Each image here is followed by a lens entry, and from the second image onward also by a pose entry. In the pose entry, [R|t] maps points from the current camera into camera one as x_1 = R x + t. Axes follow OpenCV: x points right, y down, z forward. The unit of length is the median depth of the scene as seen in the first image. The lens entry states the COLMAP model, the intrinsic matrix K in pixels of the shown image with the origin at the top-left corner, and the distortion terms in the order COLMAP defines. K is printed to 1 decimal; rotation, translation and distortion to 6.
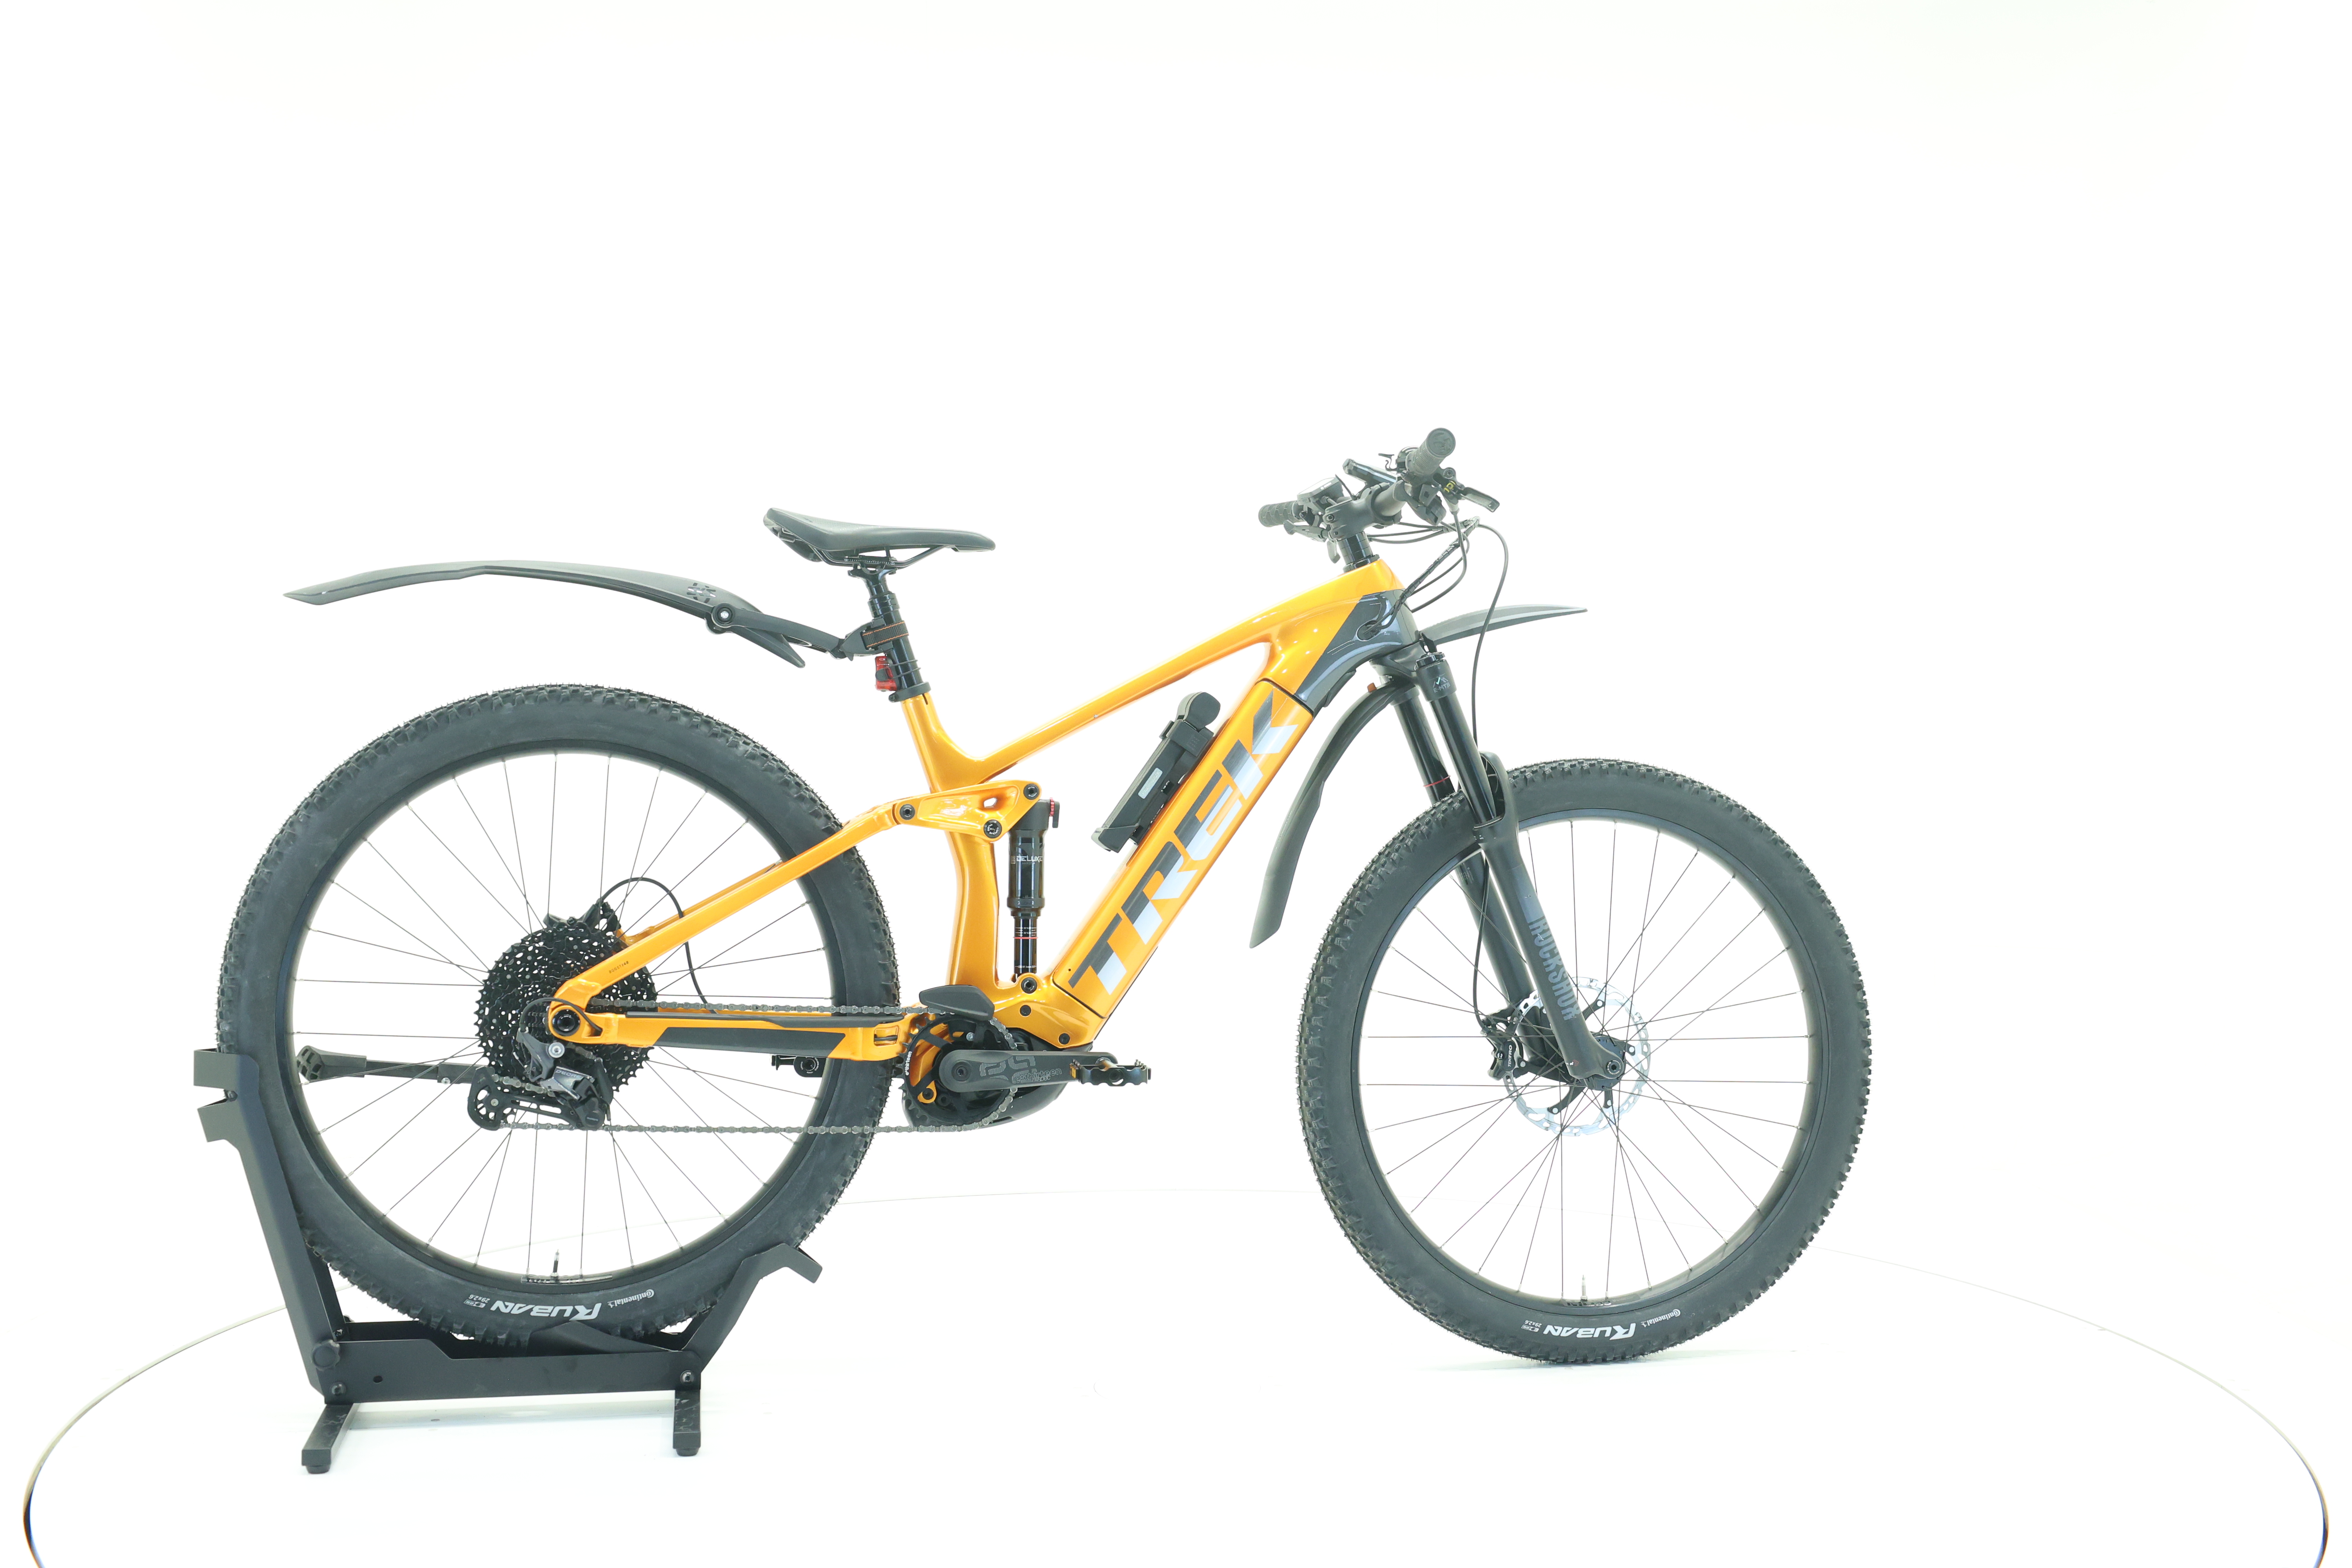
lens RADIAL K [[2482.8, 0, 1167.9], [0, 2482.8, 772.4], [0, 0, 1]] dist [-0.002137, 0.000000]
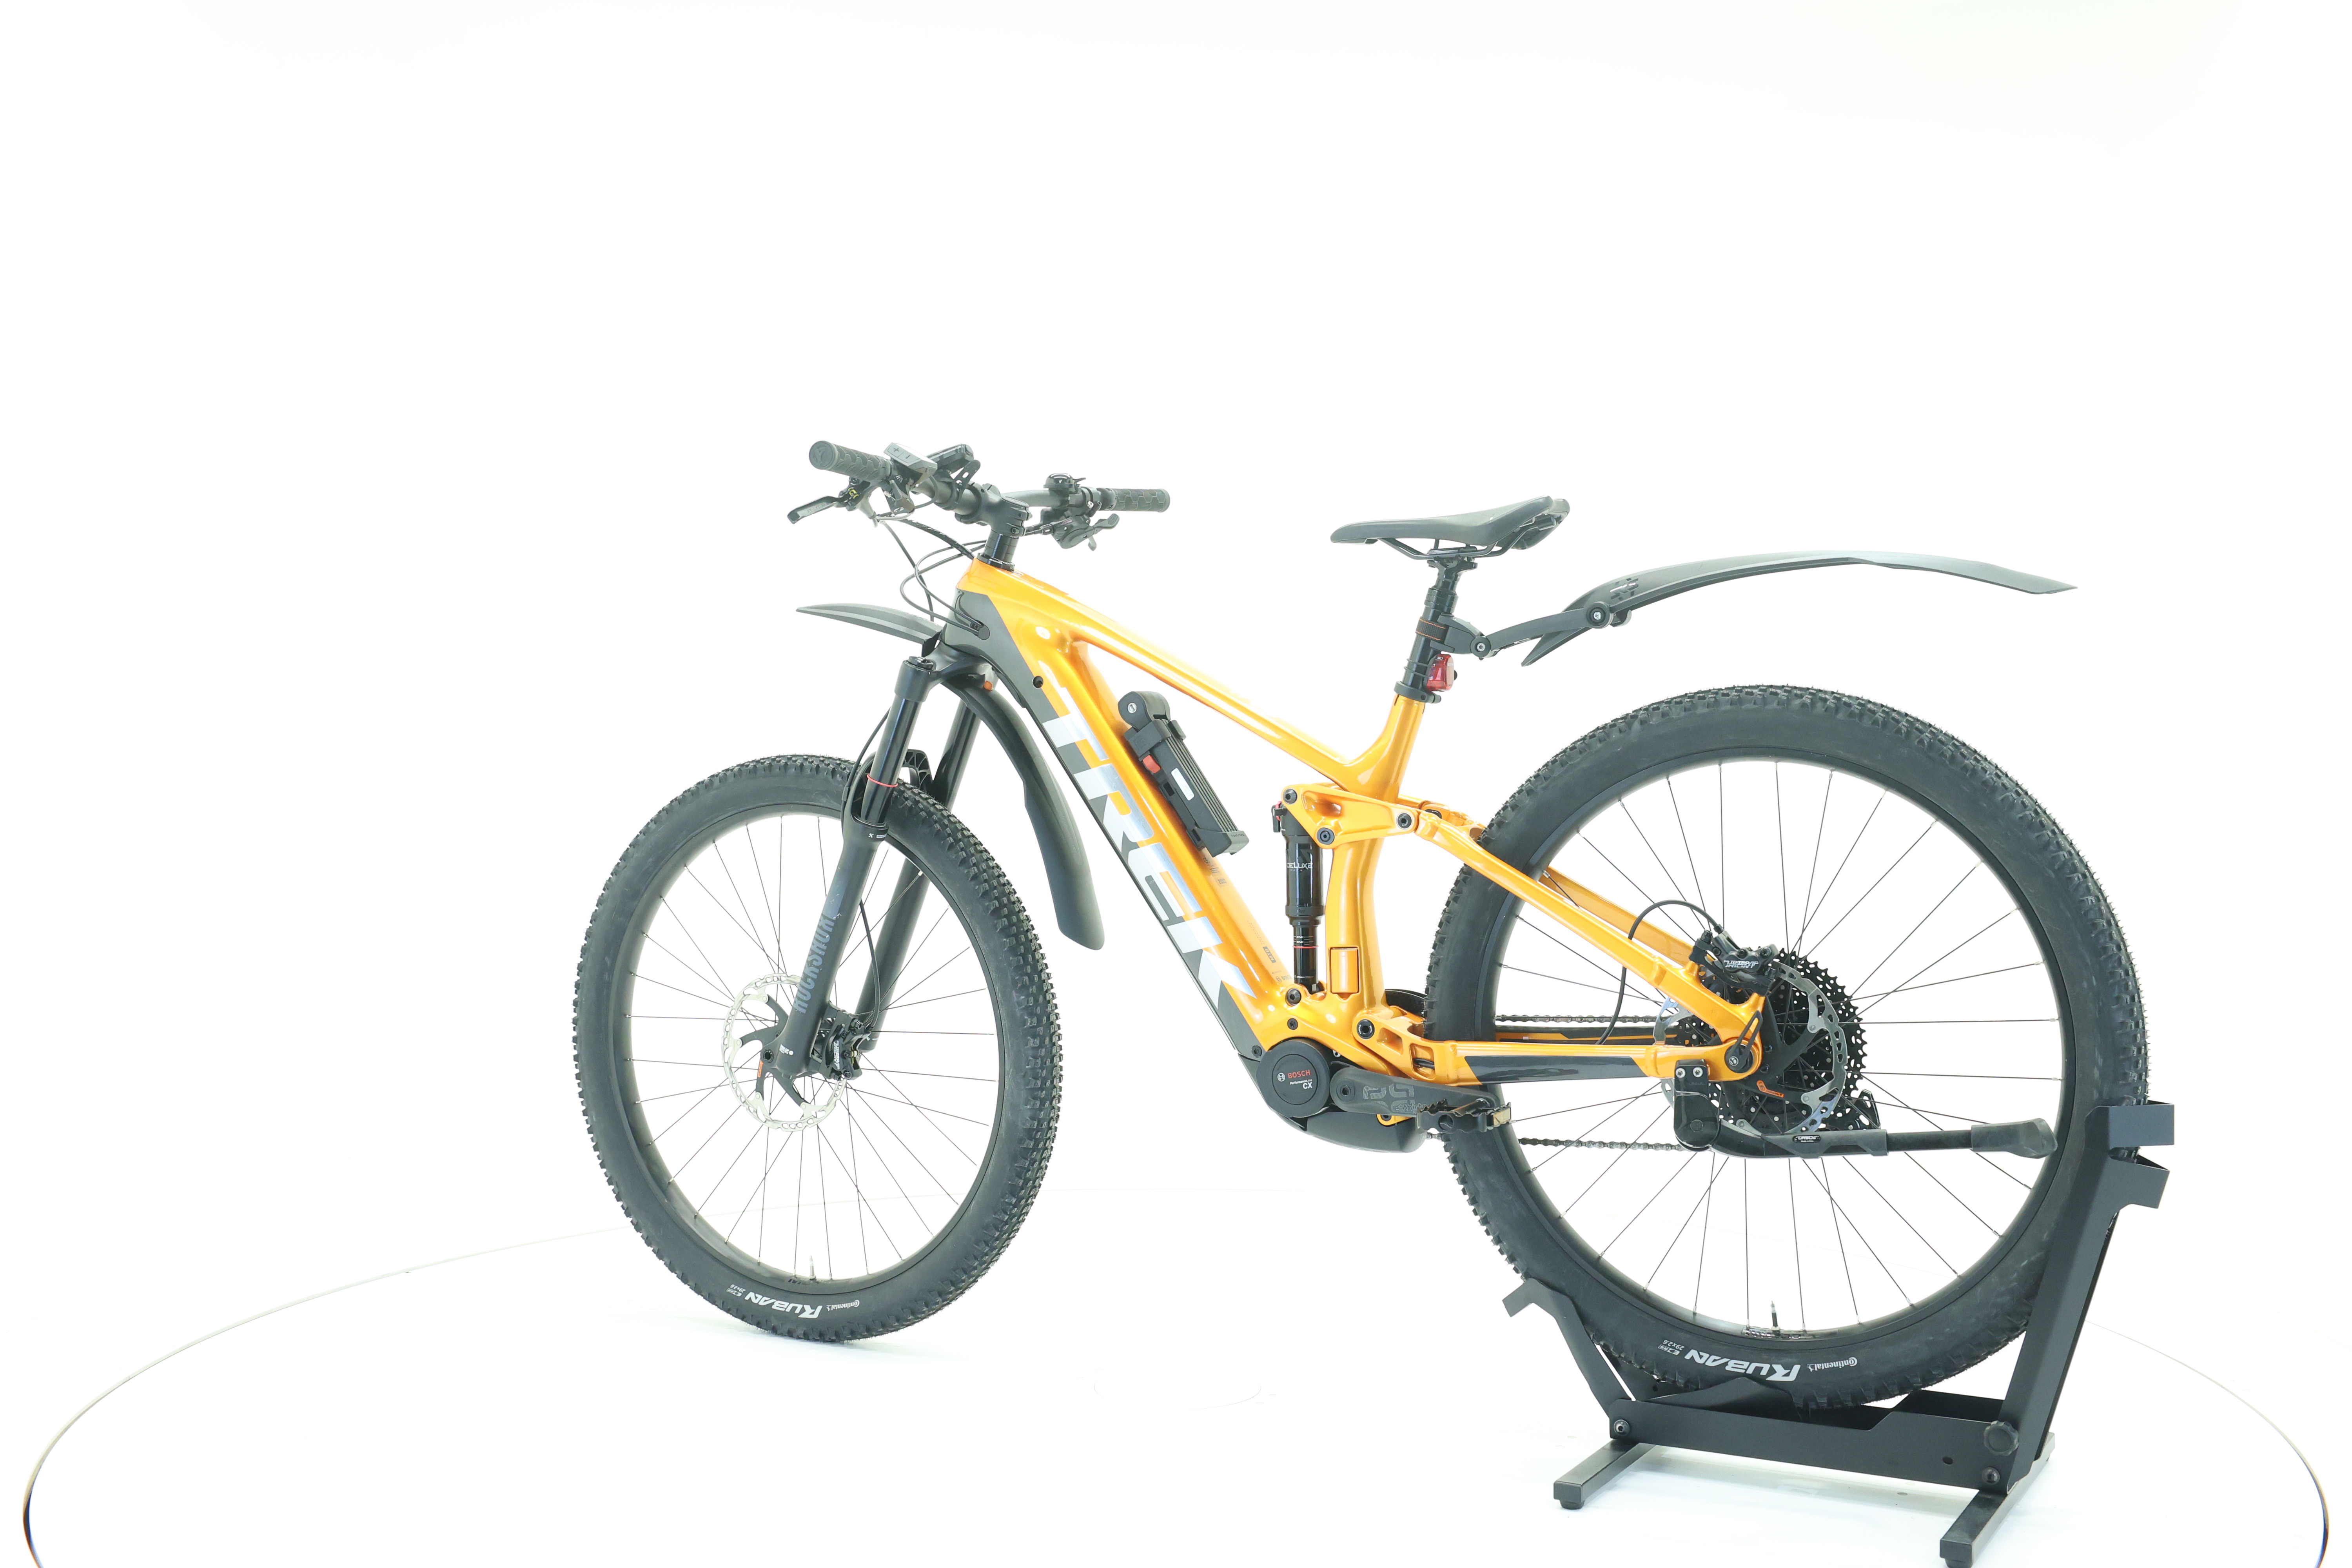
lens RADIAL K [[2482.8, 0, 1176.2], [0, 2482.8, 781.6], [0, 0, 1]] dist [-0.002137, 0.000000]
pose [[-0.770087, -0.019264, 0.637649, -0.643453], [0.003689, 0.999393, 0.034648, -0.031560], [-0.637929, 0.029034, -0.769548, 1.806299]]
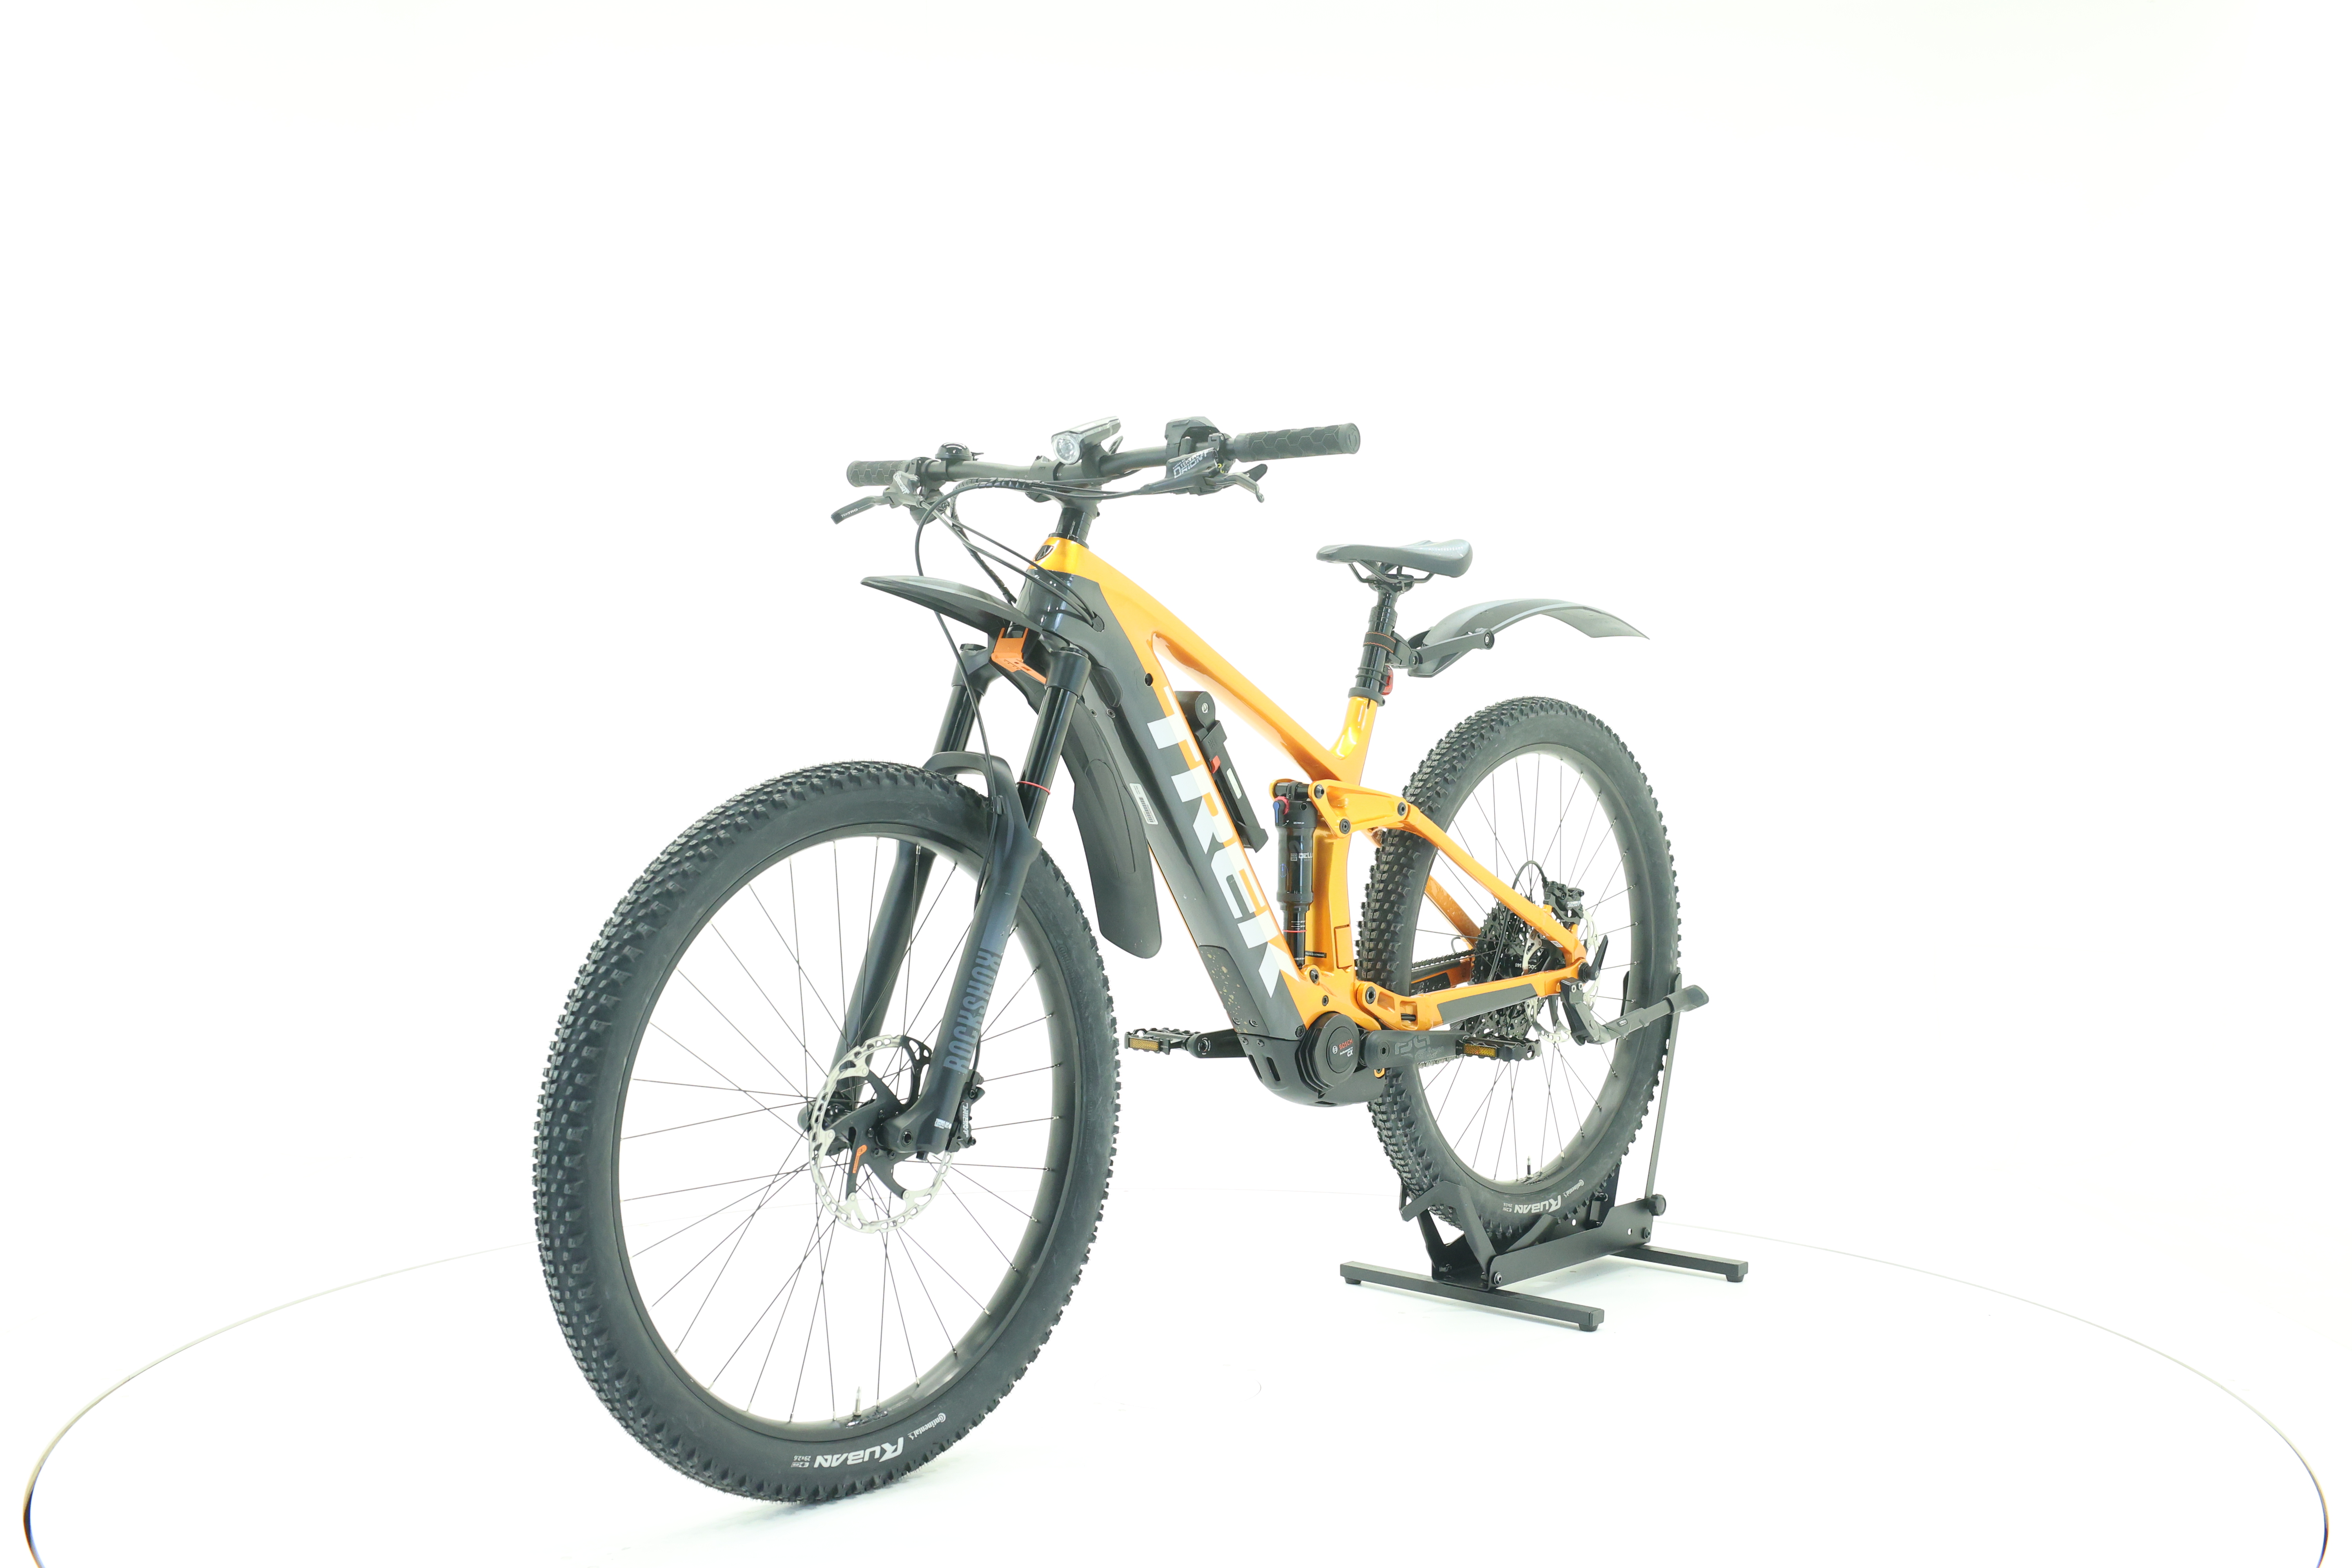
lens RADIAL K [[2482.8, 0, 1172.5], [0, 2482.8, 789.2], [0, 0, 1]] dist [-0.002137, 0.000000]
pose [[-0.796477, 0.007282, -0.604626, 0.623397], [-0.016394, 0.999300, 0.033632, -0.027322], [0.604447, 0.036699, -0.795799, 1.830089]]
